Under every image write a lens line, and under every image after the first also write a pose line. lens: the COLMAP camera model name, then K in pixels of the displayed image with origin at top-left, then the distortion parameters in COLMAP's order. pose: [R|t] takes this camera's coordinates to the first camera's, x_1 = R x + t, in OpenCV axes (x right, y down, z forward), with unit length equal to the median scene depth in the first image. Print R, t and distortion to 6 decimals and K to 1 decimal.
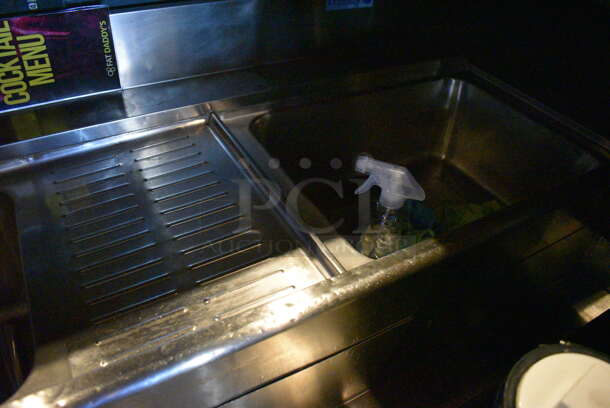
lens RADIAL K [[486.5, 0, 306.5], [0, 486.5, 196.6], [0, 0, 1]] dist [-0.081778, 0.004287]
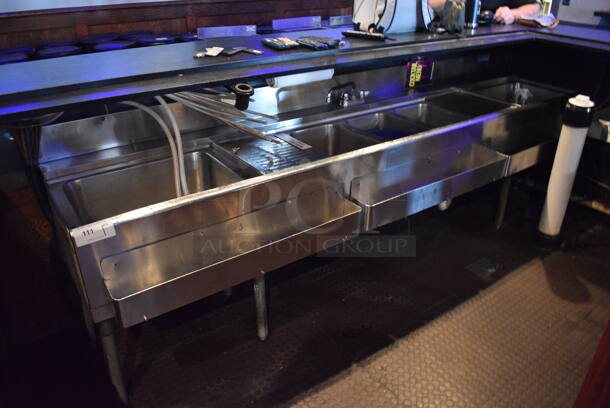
lens RADIAL K [[481.6, 0, 305.0], [0, 481.6, 204.0], [0, 0, 1]] dist [-0.102601, 0.002226]
pose [[0.978717, -0.096742, 0.180982, -2.171124], [0.127490, 0.977711, -0.166816, 1.159810], [-0.160810, 0.186339, 0.969236, -2.141045]]
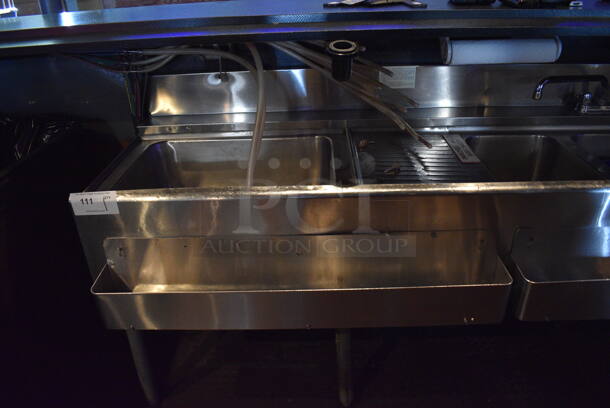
lens RADIAL K [[486.5, 0, 306.5], [0, 486.5, 196.6], [0, 0, 1]] dist [-0.081778, 0.004287]
pose [[0.907470, 0.160509, -0.388247, -1.503536], [-0.227001, 0.964955, -0.131650, 0.892904], [0.353510, 0.207601, 0.912103, -1.369825]]
